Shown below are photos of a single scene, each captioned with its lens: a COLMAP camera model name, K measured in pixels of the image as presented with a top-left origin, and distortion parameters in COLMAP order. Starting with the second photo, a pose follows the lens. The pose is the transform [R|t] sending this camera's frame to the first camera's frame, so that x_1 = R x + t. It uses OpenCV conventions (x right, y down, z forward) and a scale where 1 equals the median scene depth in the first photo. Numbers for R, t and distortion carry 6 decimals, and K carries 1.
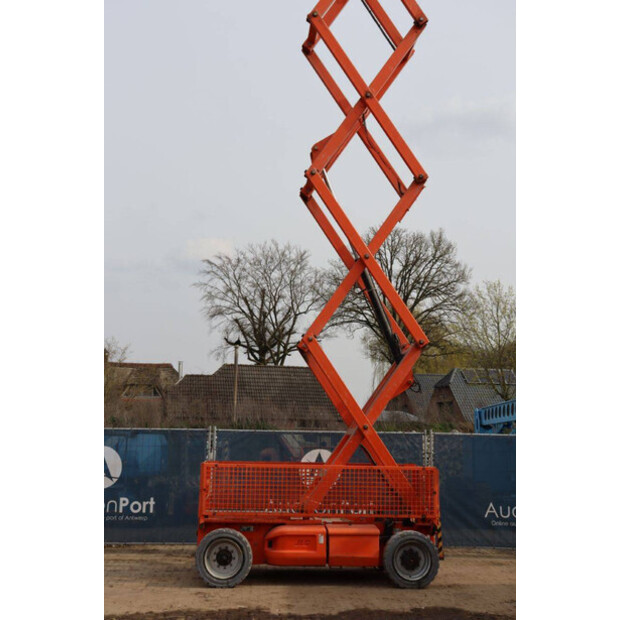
lens RADIAL K [[840.9, 0, 305.4], [0, 840.9, 304.0], [0, 0, 1]] dist [0.058968, 0.000000]
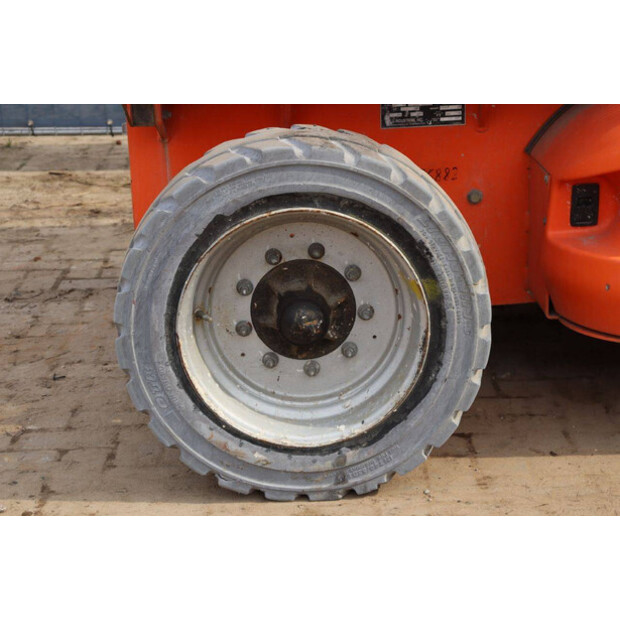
lens RADIAL K [[1274.8, 0, 309.2], [0, 1274.8, 306.9], [0, 0, 1]] dist [0.031035, 0.000000]
pose [[0.998933, -0.030184, -0.034954, -0.074467], [0.043217, 0.877806, 0.477063, 0.161196], [0.016283, -0.478065, 0.878174, 0.682454]]
